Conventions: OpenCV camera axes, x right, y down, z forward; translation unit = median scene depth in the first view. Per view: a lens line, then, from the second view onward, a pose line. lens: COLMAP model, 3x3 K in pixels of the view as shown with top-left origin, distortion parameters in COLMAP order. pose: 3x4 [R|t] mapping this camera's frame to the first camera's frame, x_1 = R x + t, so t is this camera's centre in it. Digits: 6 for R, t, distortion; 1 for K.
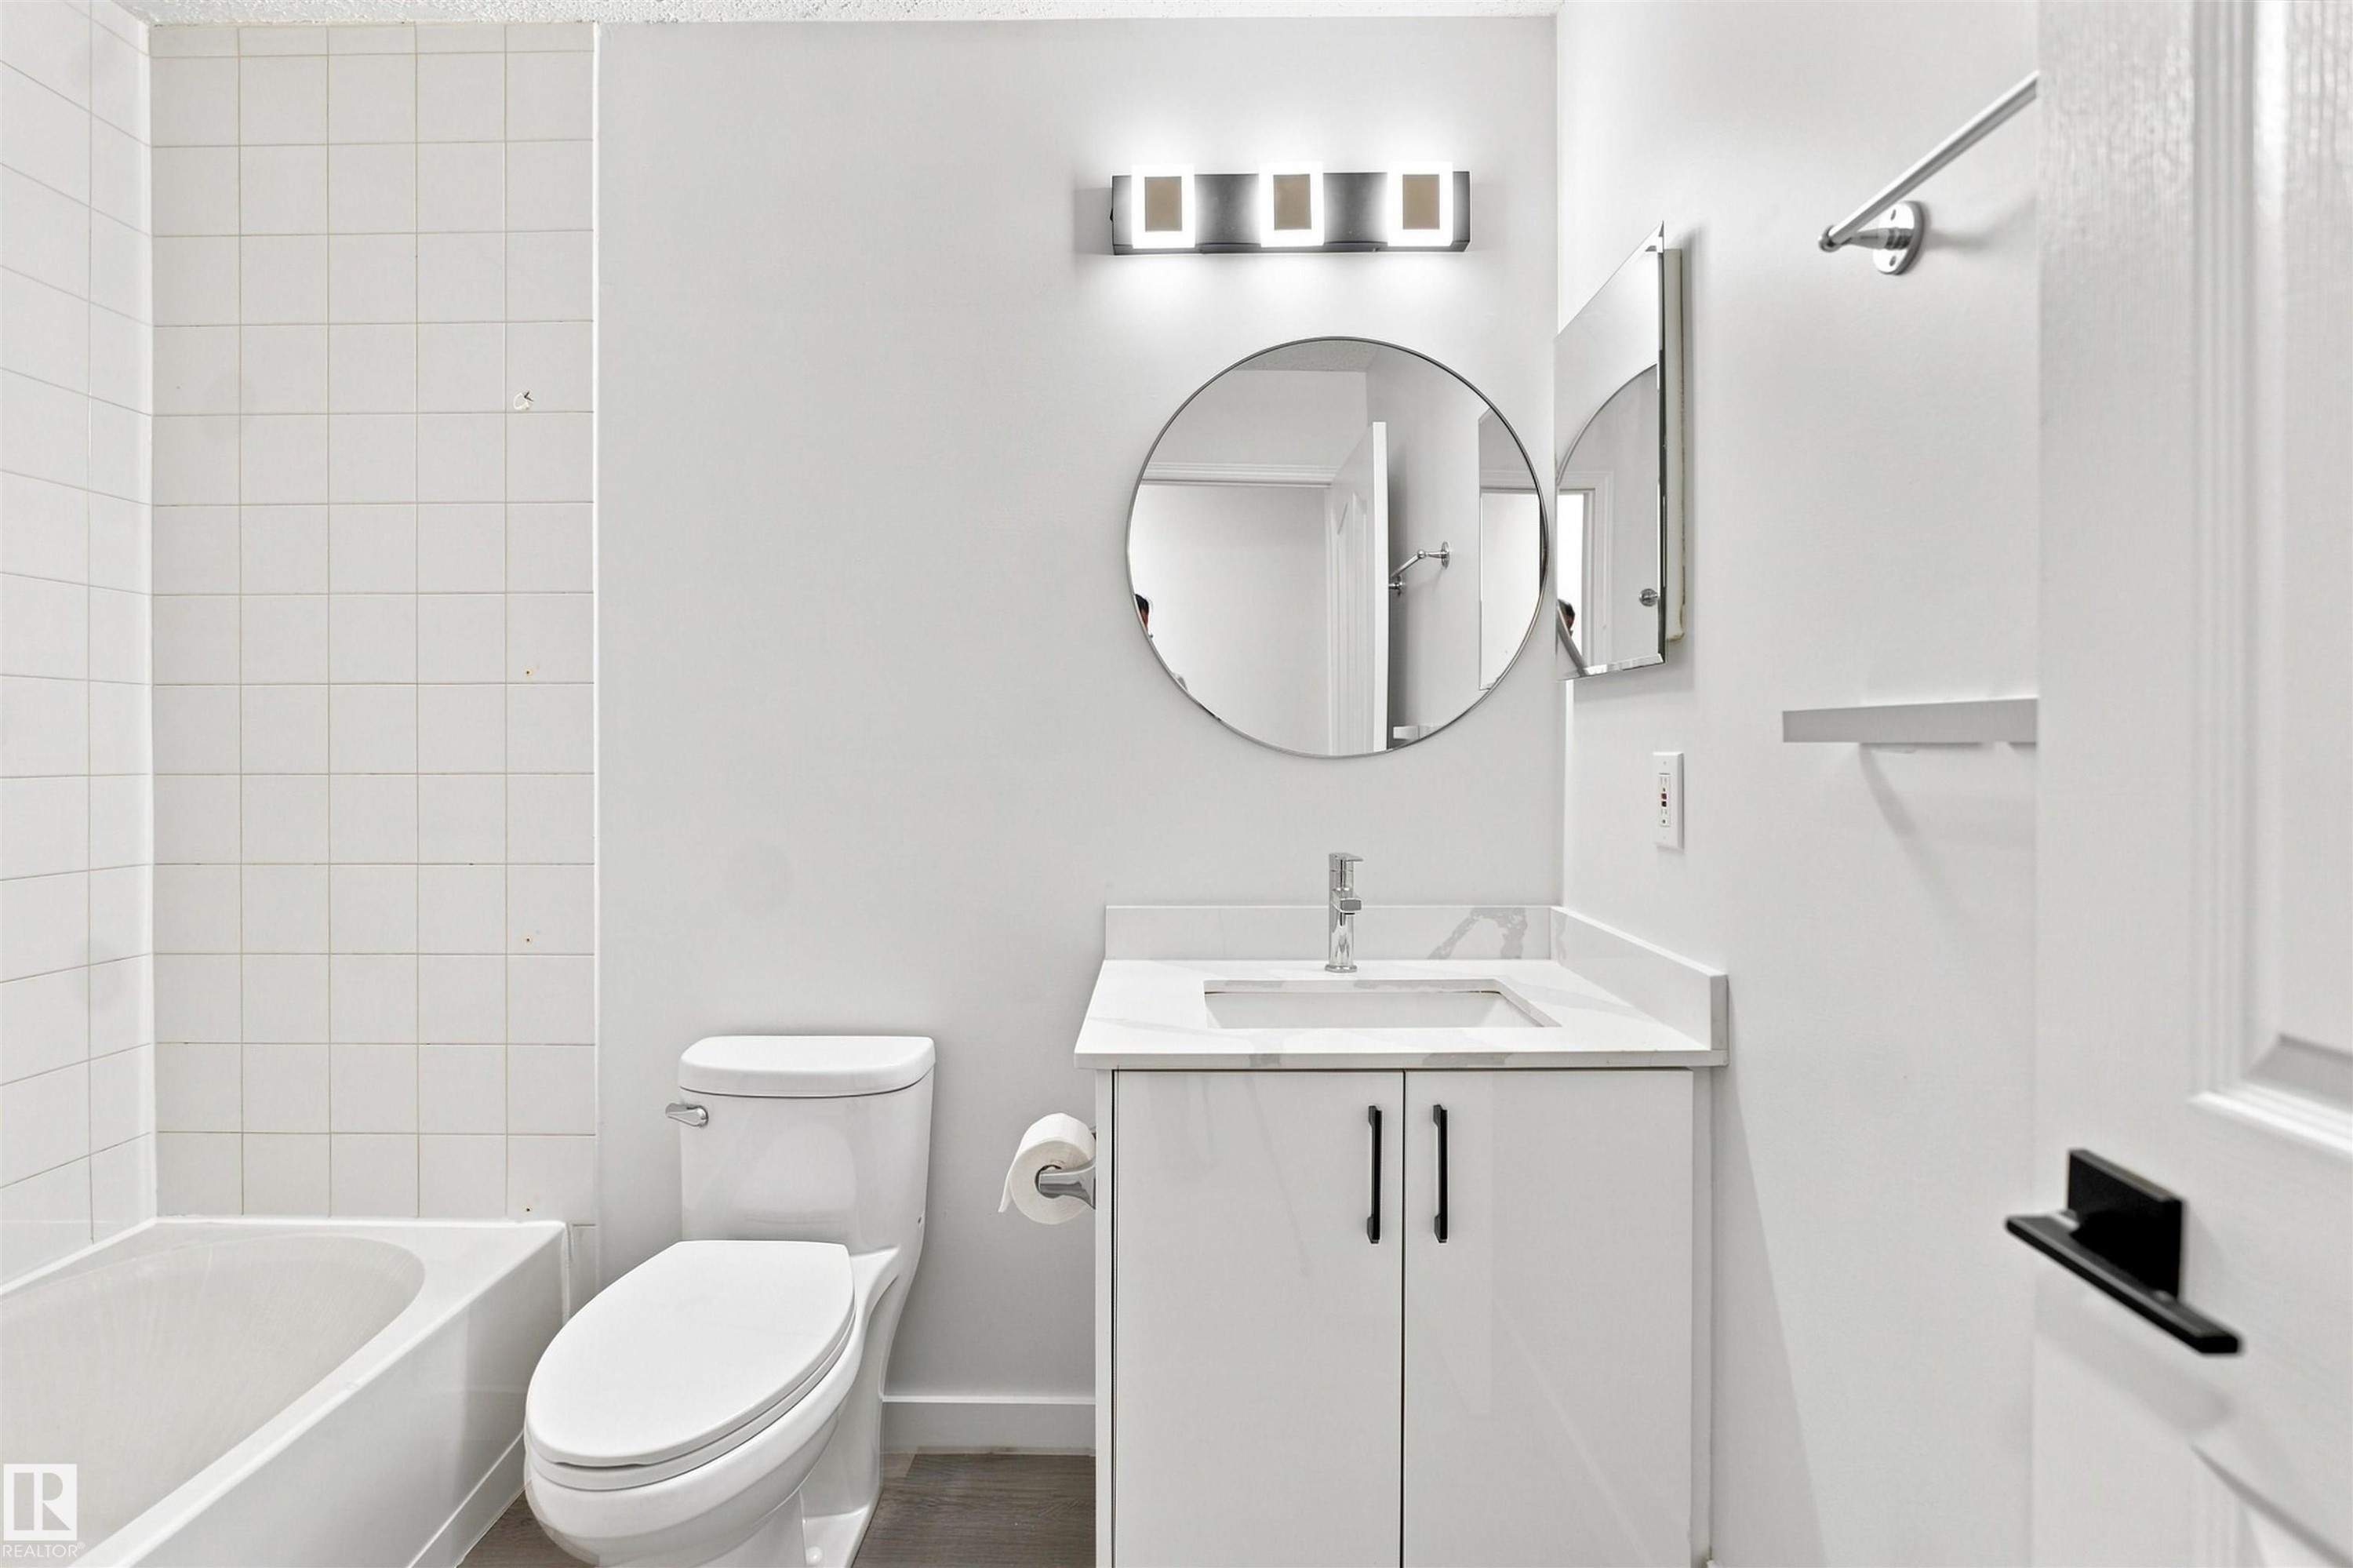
lens RADIAL K [[1089.9, 0, 1171.0], [0, 1089.9, 761.9], [0, 0, 1]] dist [-0.002469, 0.000639]
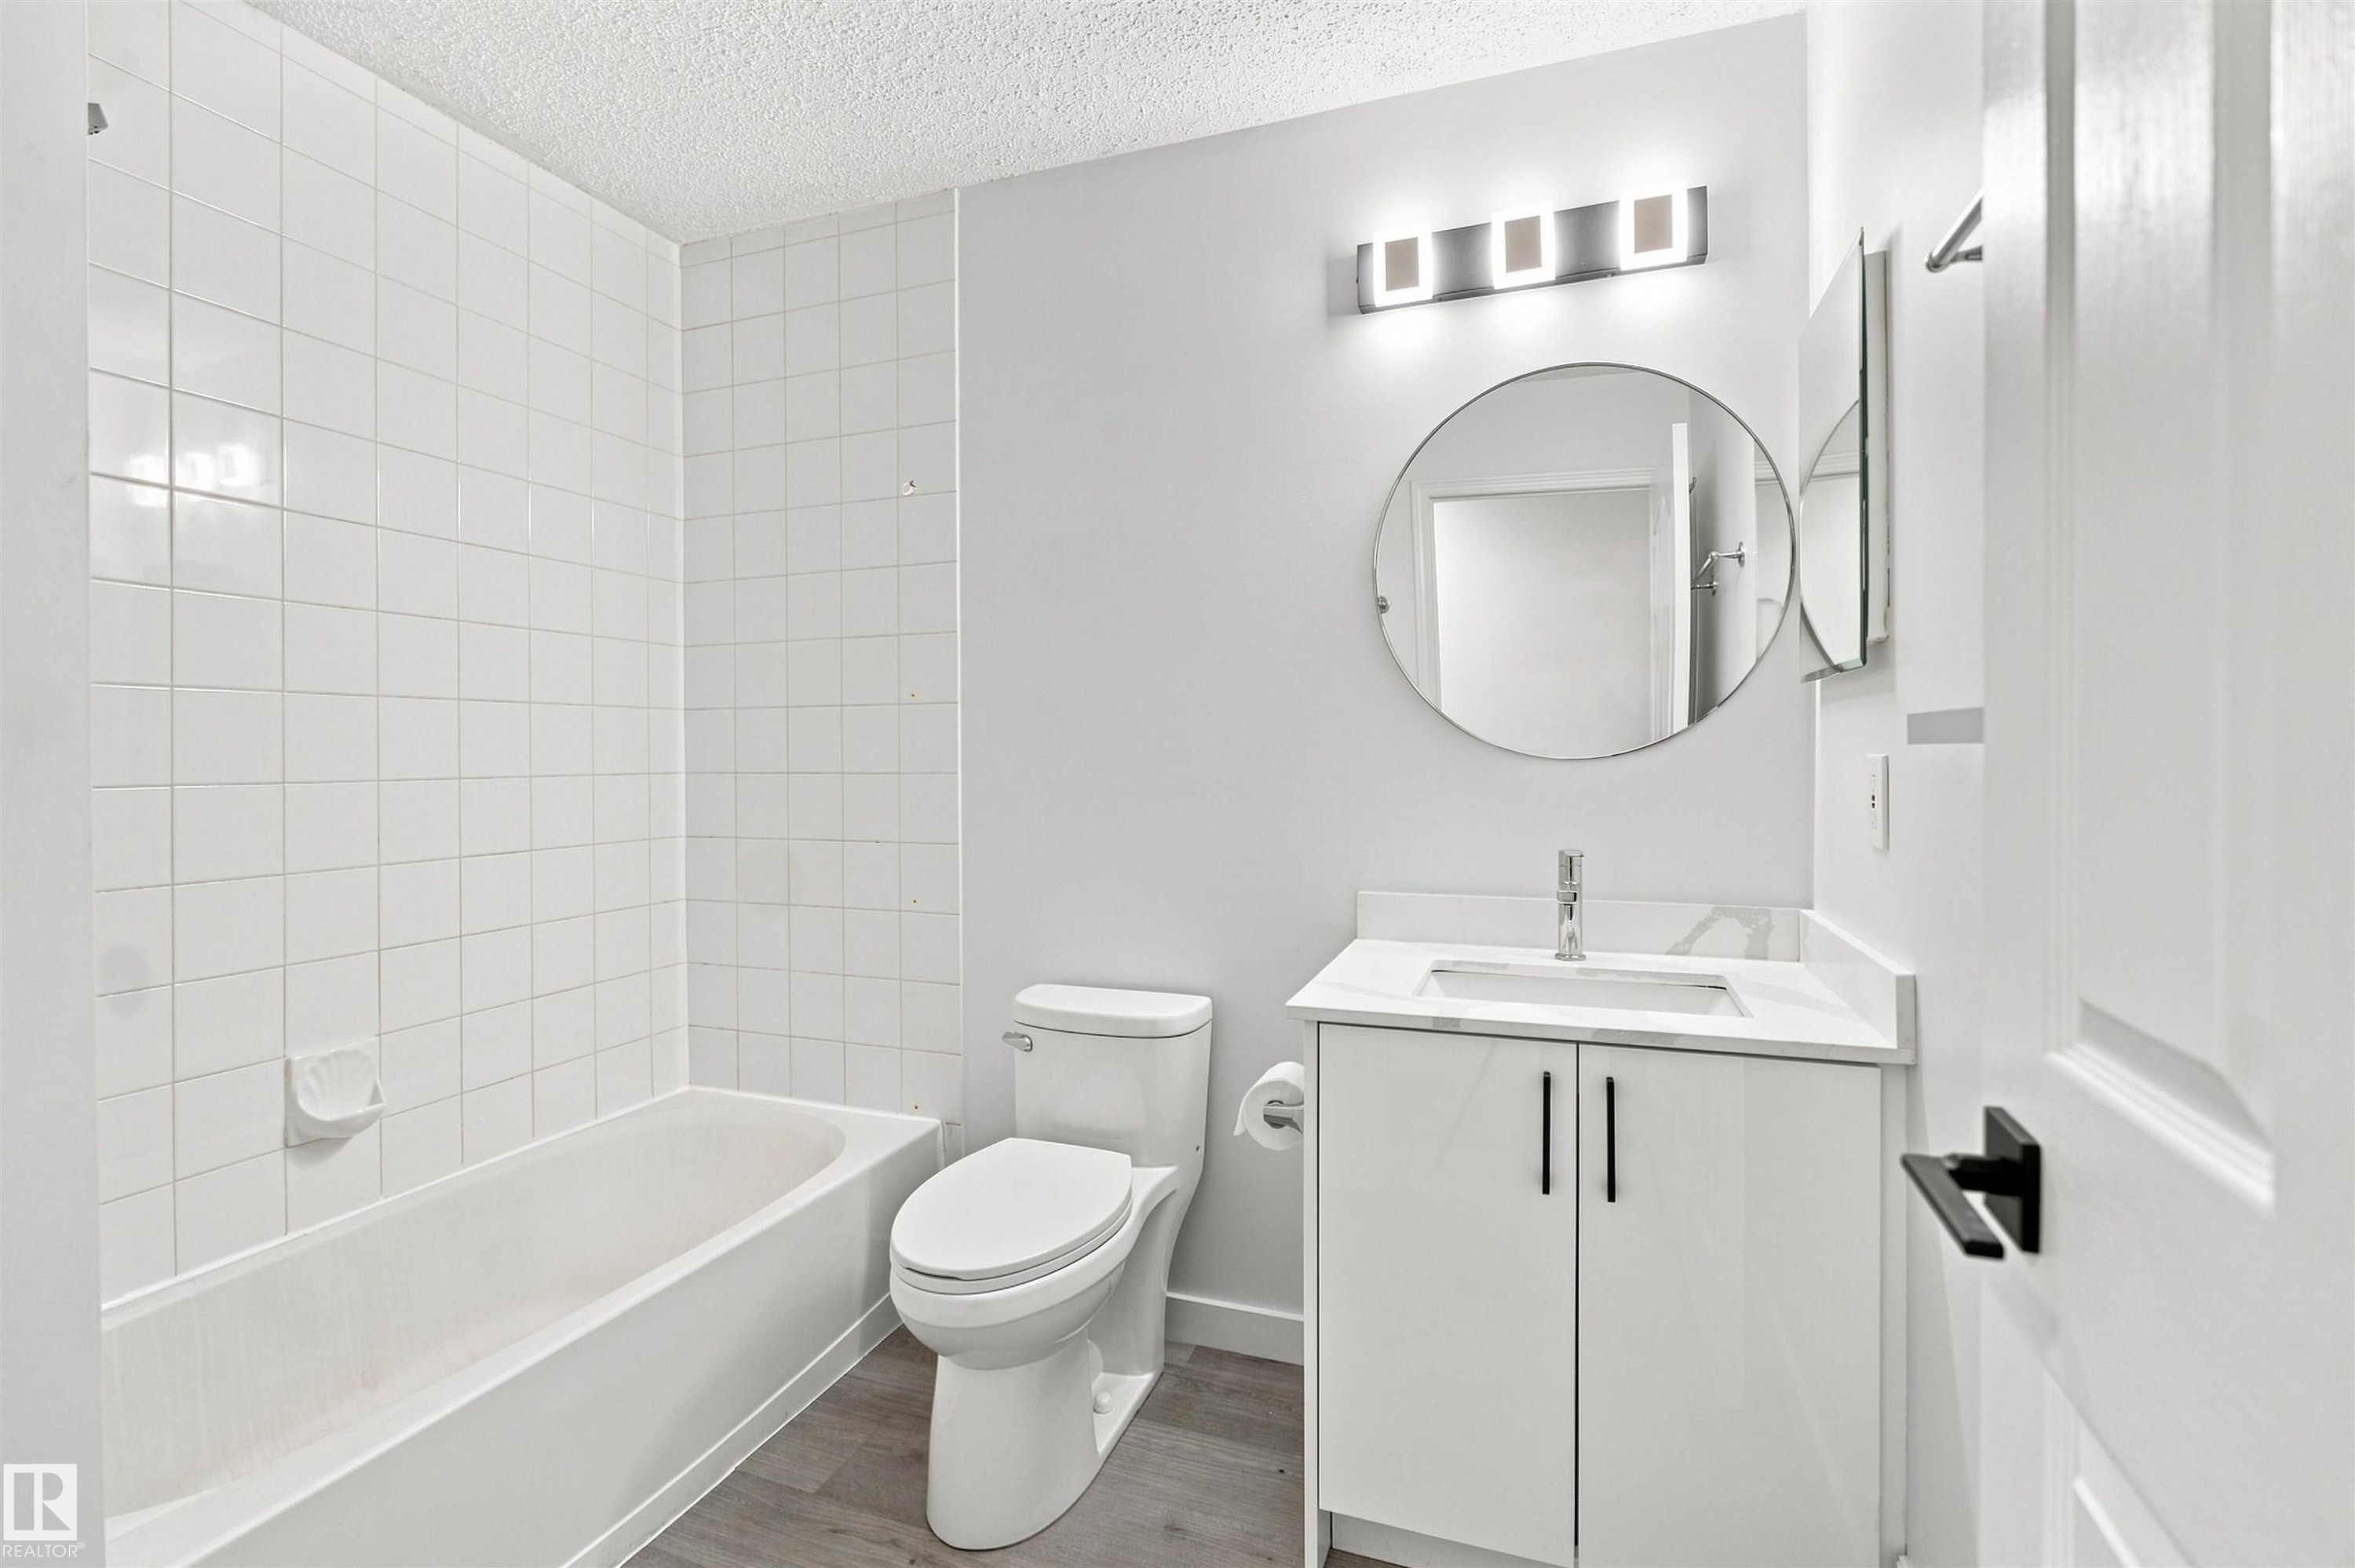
lens RADIAL K [[1061.1, 0, 1185.6], [0, 1061.1, 772.2], [0, 0, 1]] dist [0.002664, 0.000567]
pose [[0.946311, 0.002580, -0.323248, 0.136768], [-0.000353, 0.999976, 0.006949, 0.001218], [0.323258, -0.006462, 0.946289, -0.105345]]
